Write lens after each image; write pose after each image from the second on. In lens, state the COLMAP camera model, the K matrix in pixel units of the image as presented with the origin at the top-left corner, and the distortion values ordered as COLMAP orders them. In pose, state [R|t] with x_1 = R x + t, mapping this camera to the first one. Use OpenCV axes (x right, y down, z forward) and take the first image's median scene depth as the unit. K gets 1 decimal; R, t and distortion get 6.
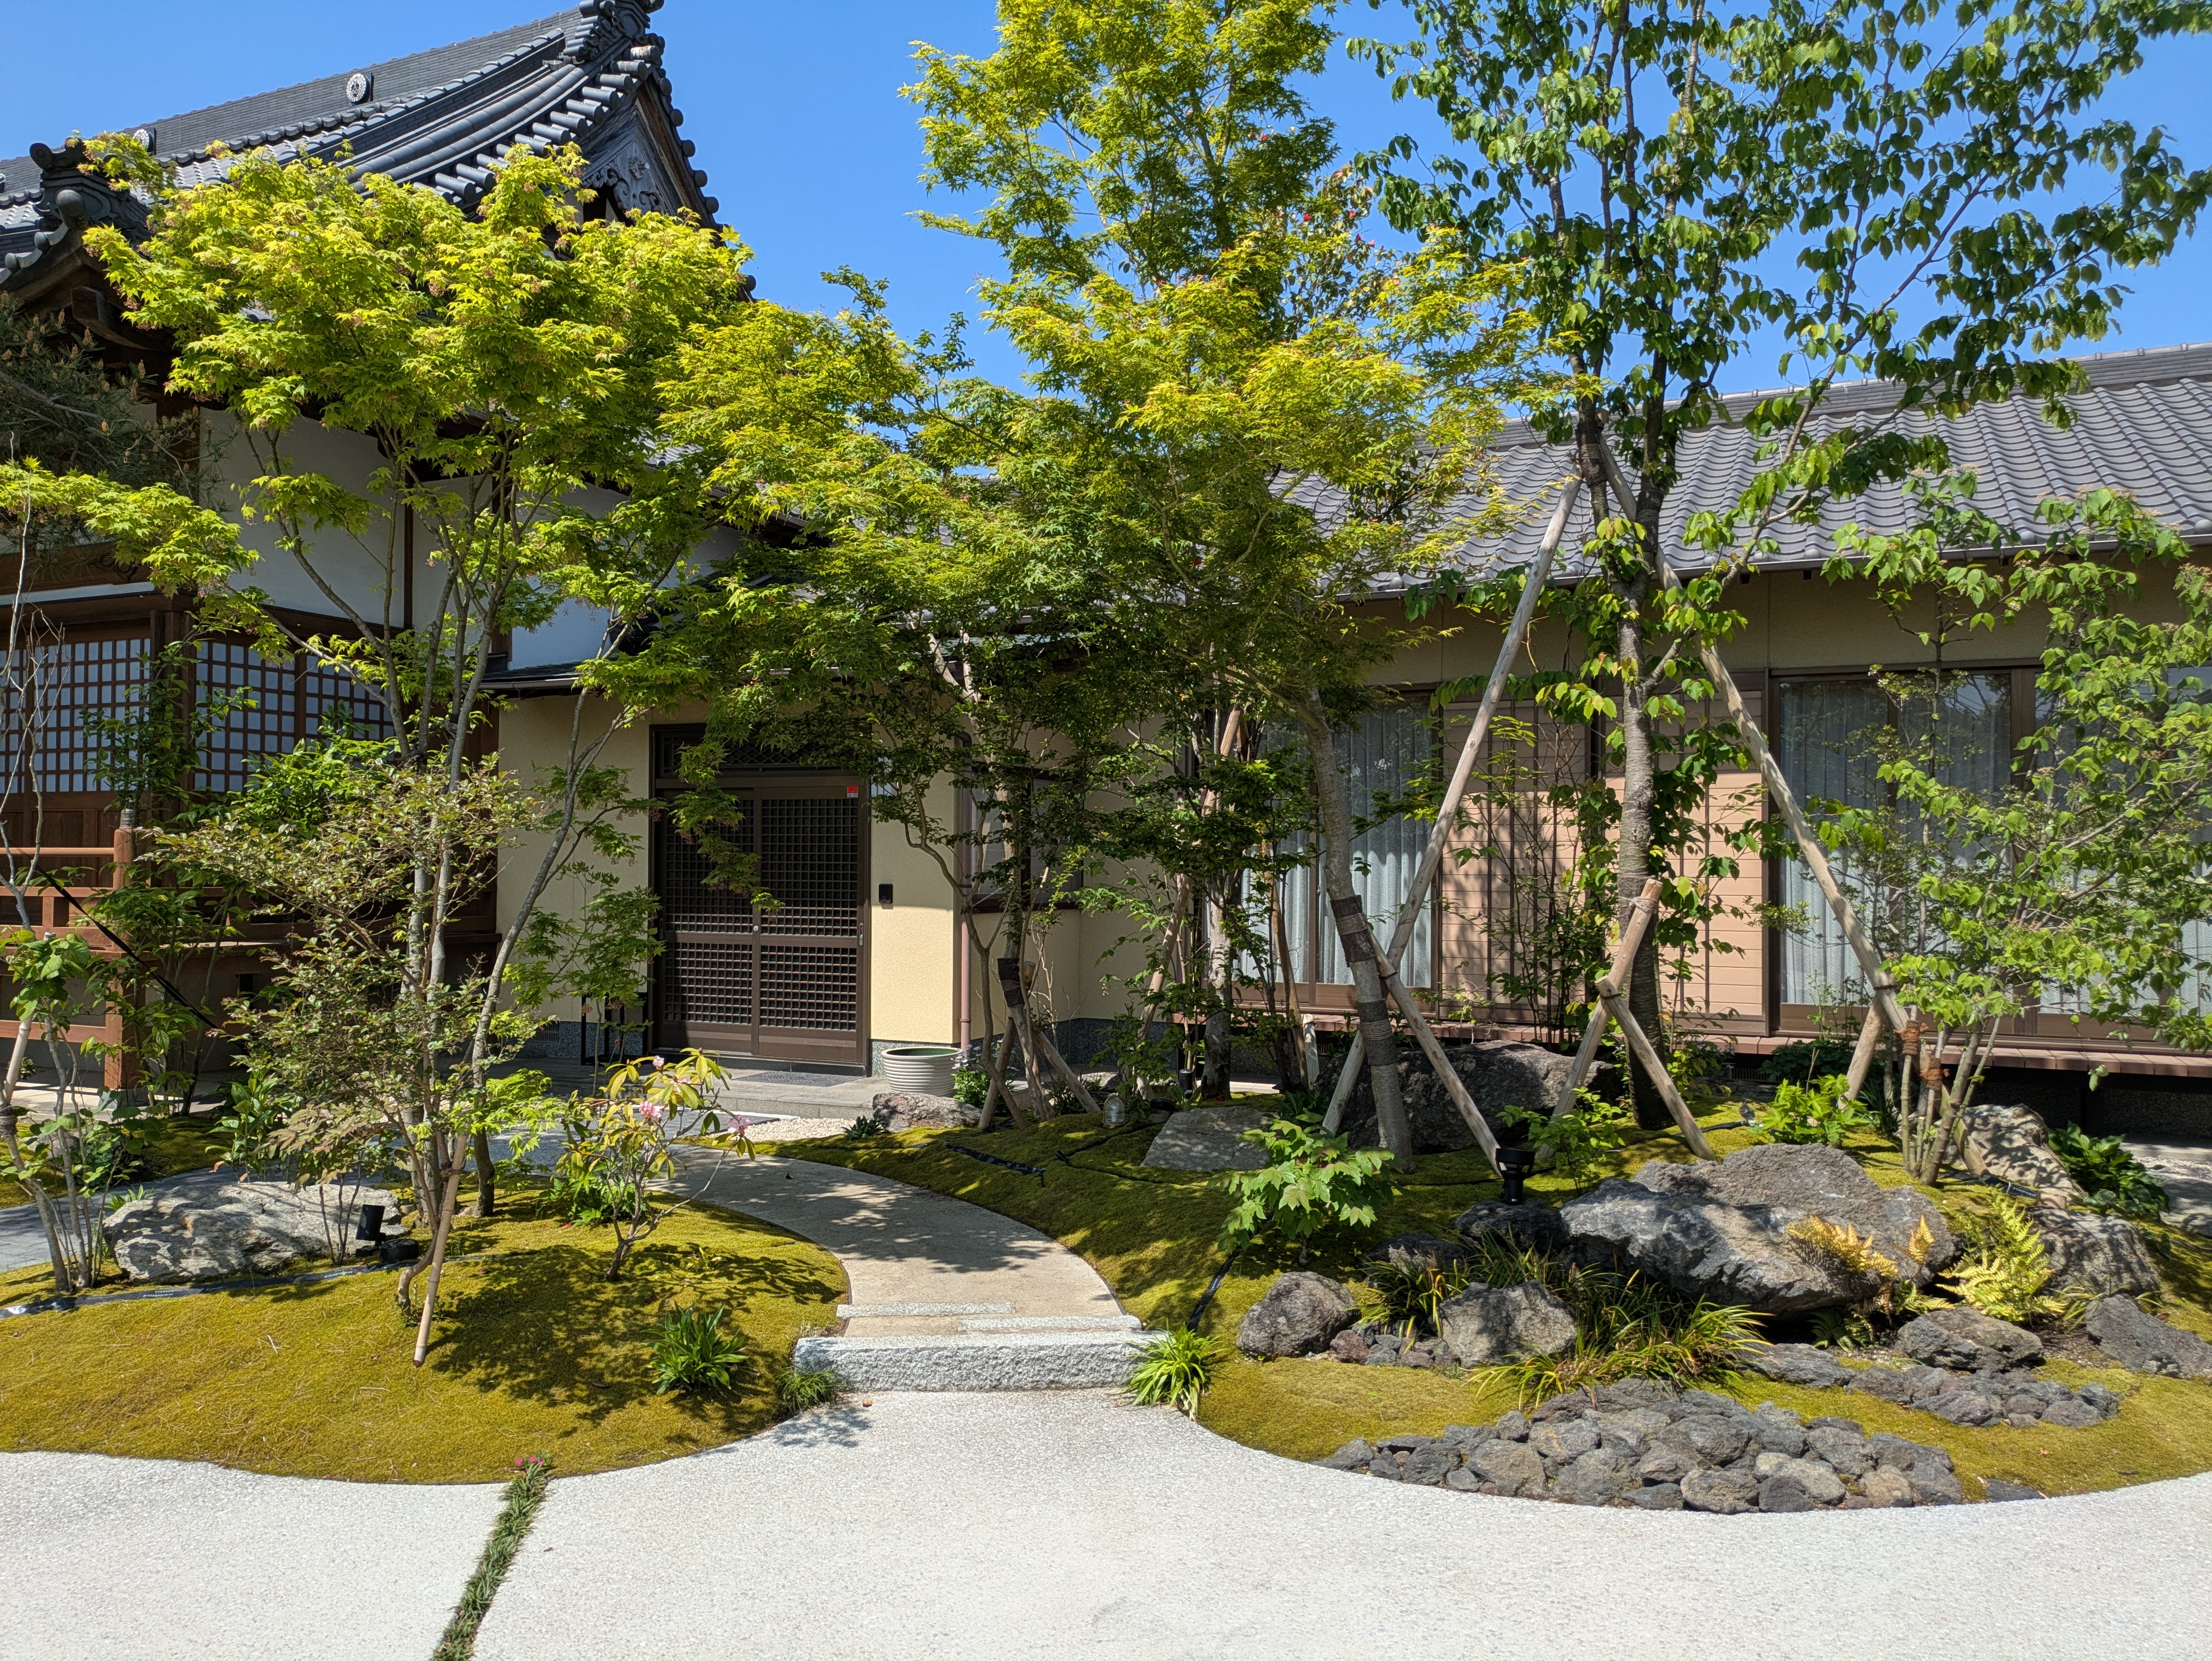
lens RADIAL K [[1629.5, 0, 1081.6], [0, 1629.5, 838.6], [0, 0, 1]] dist [0.026725, -0.004557]
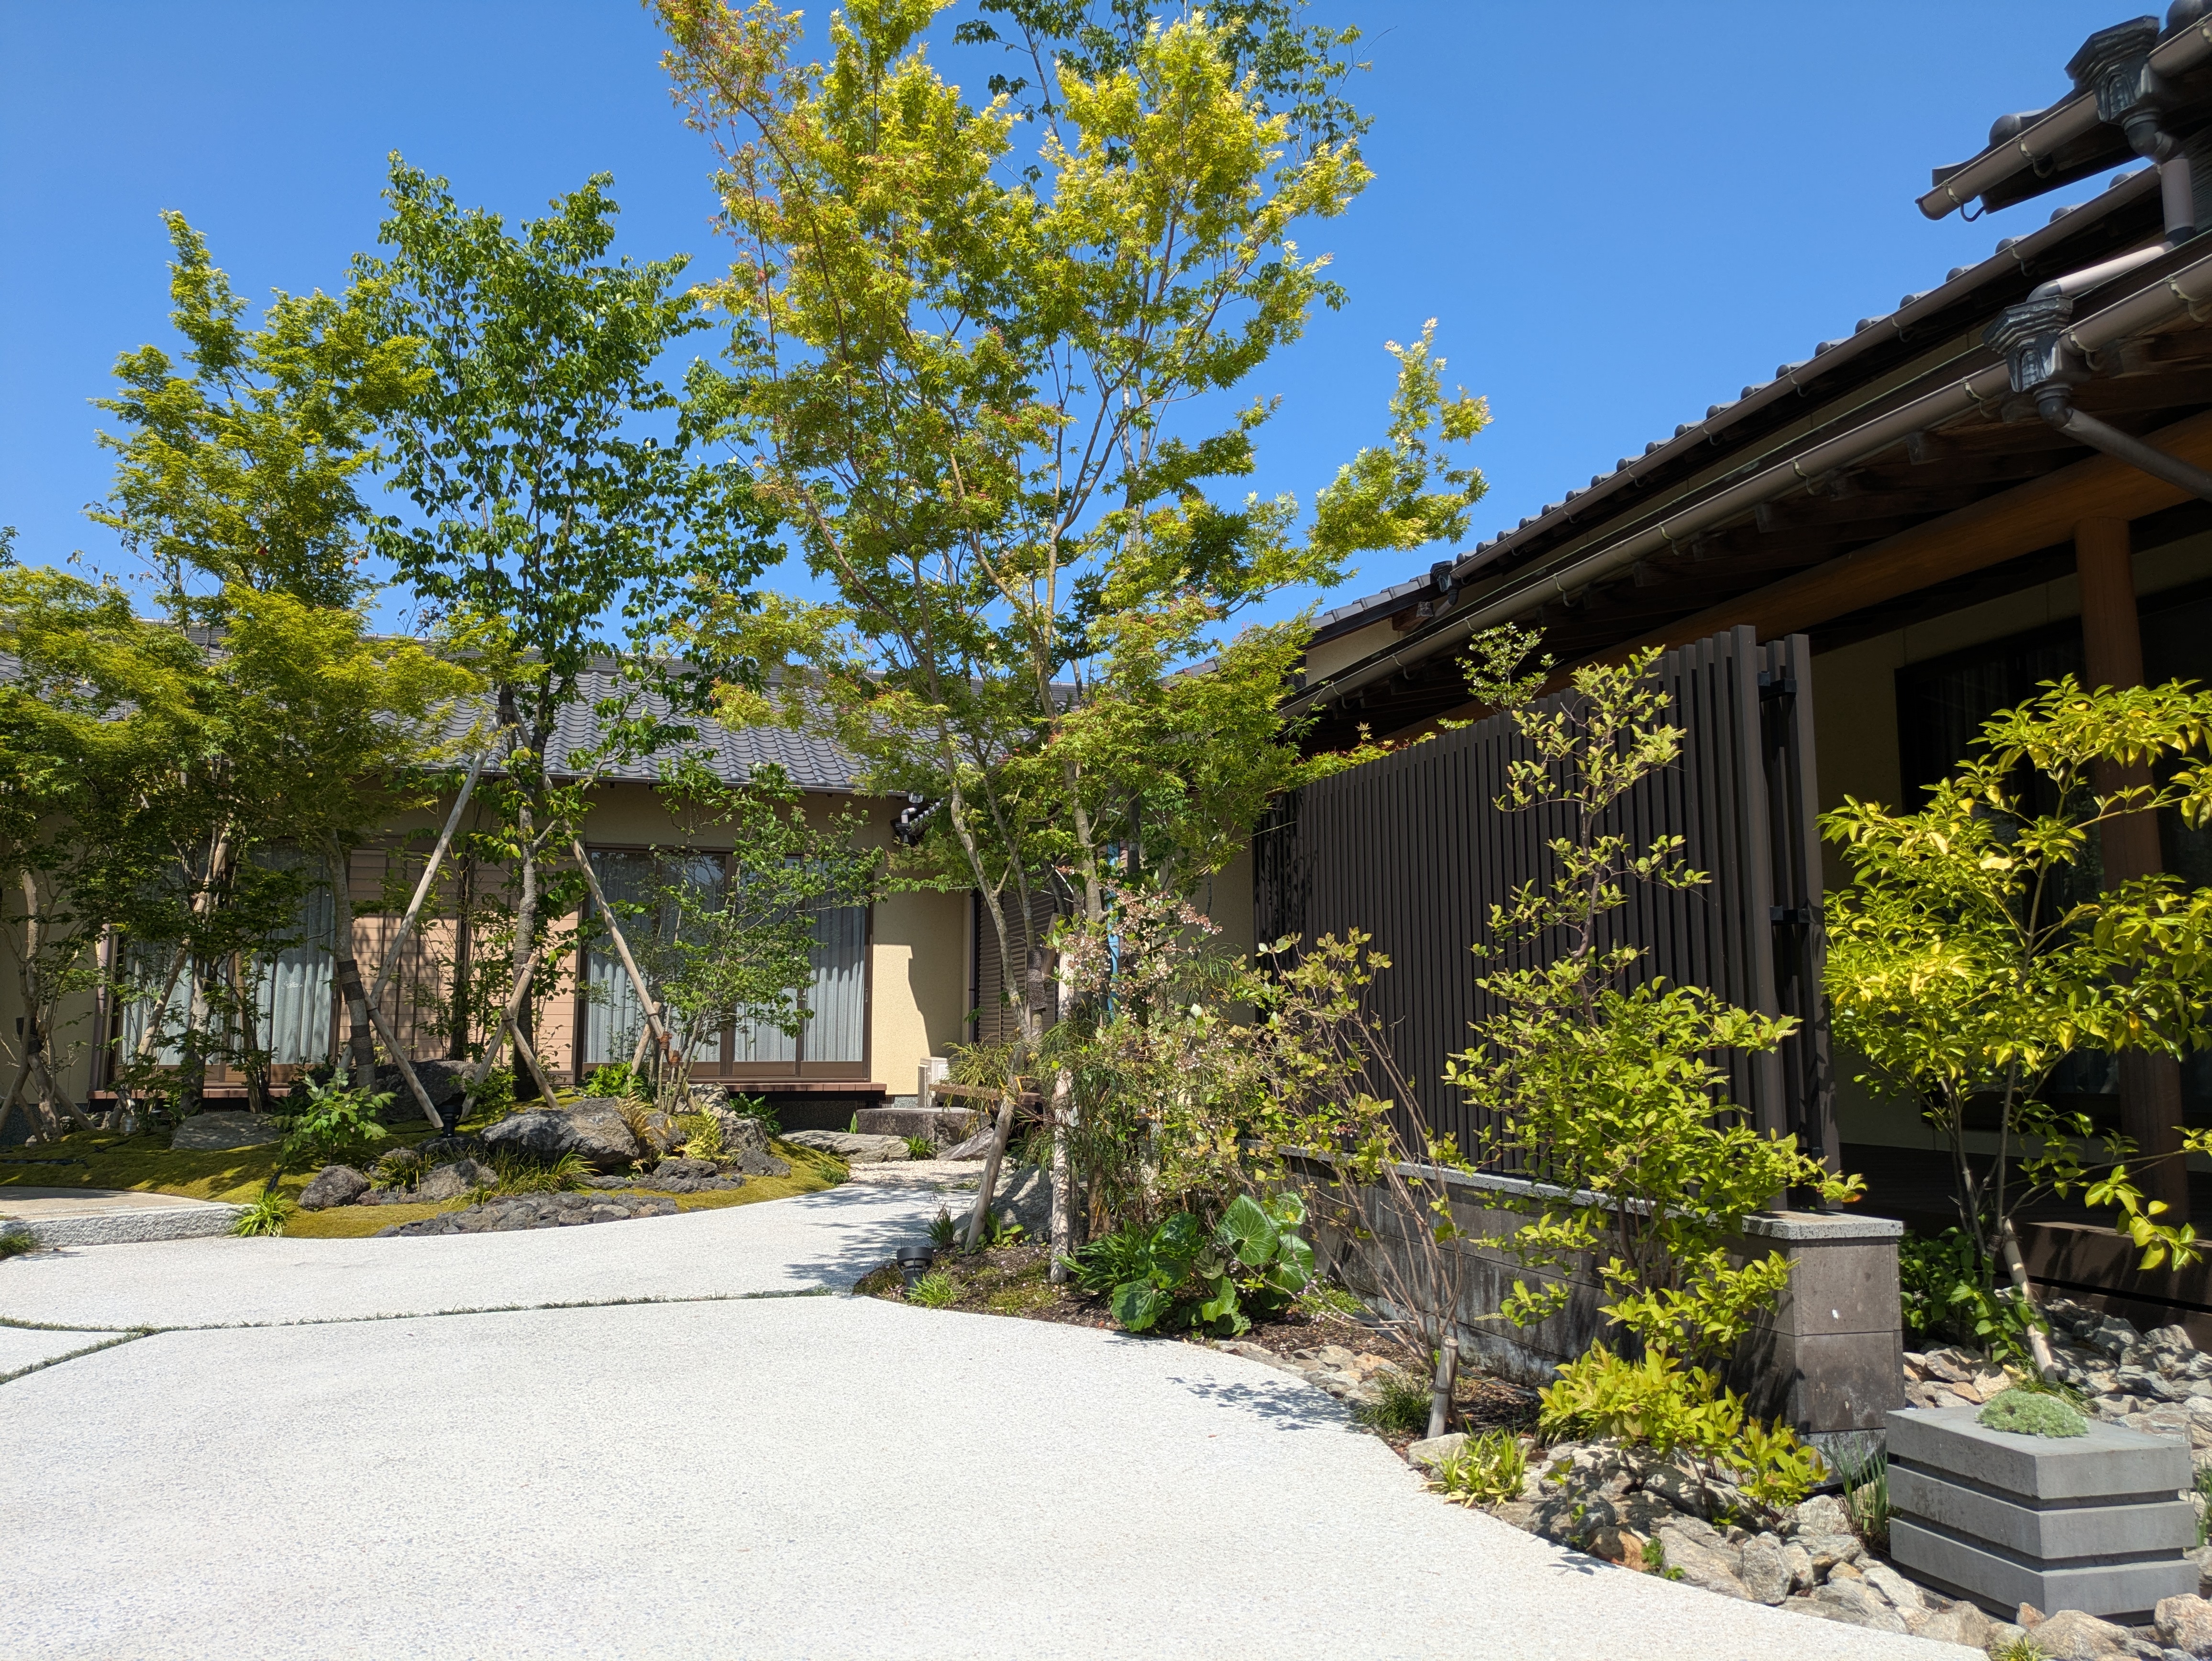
lens RADIAL K [[1629.5, 0, 1081.6], [0, 1629.5, 838.6], [0, 0, 1]] dist [0.026725, -0.004557]
pose [[0.753065, 0.075152, 0.653640, -0.421353], [-0.002807, 0.993813, -0.111030, 0.111025], [-0.657940, 0.081778, 0.748617, -0.824504]]
